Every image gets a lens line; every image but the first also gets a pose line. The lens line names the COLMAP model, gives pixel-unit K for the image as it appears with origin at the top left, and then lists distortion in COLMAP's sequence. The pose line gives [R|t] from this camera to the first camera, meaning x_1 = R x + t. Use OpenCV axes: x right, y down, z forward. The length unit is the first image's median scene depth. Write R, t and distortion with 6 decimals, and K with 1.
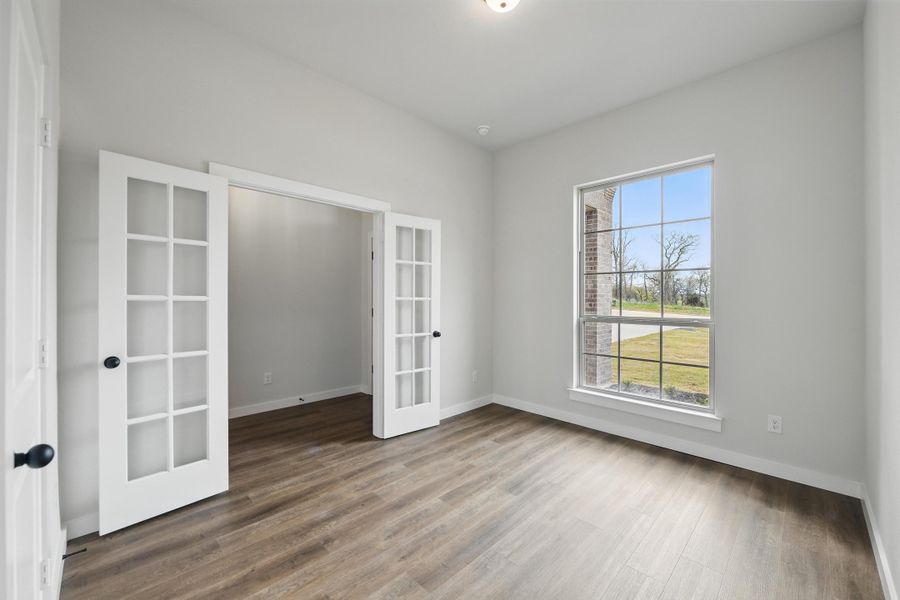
lens RADIAL K [[360.6, 0, 454.7], [0, 360.6, 299.0], [0, 0, 1]] dist [-0.009742, -0.000388]
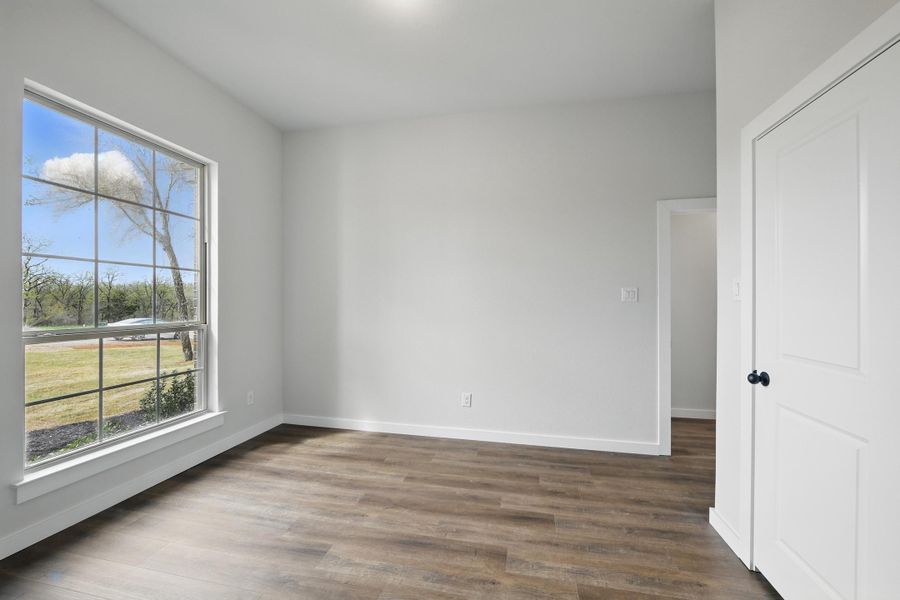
lens RADIAL K [[360.6, 0, 454.7], [0, 360.6, 299.0], [0, 0, 1]] dist [-0.009742, -0.000388]
pose [[-0.544846, 0.000389, 0.838536, -0.574482], [-0.001218, 0.999998, -0.001256, -0.005687], [-0.838535, -0.001706, -0.544845, 1.056913]]
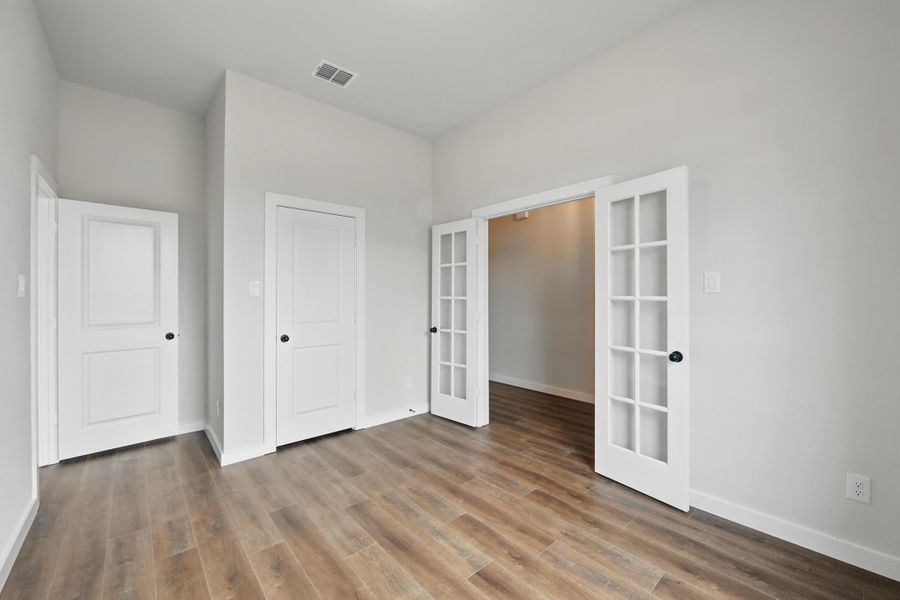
lens RADIAL K [[360.6, 0, 454.7], [0, 360.6, 299.0], [0, 0, 1]] dist [-0.009742, -0.000388]
pose [[-0.060426, -0.000114, -0.998173, 0.761312], [-0.003009, 0.999995, 0.000068, 0.001803], [0.998168, 0.003007, -0.060426, 0.886550]]
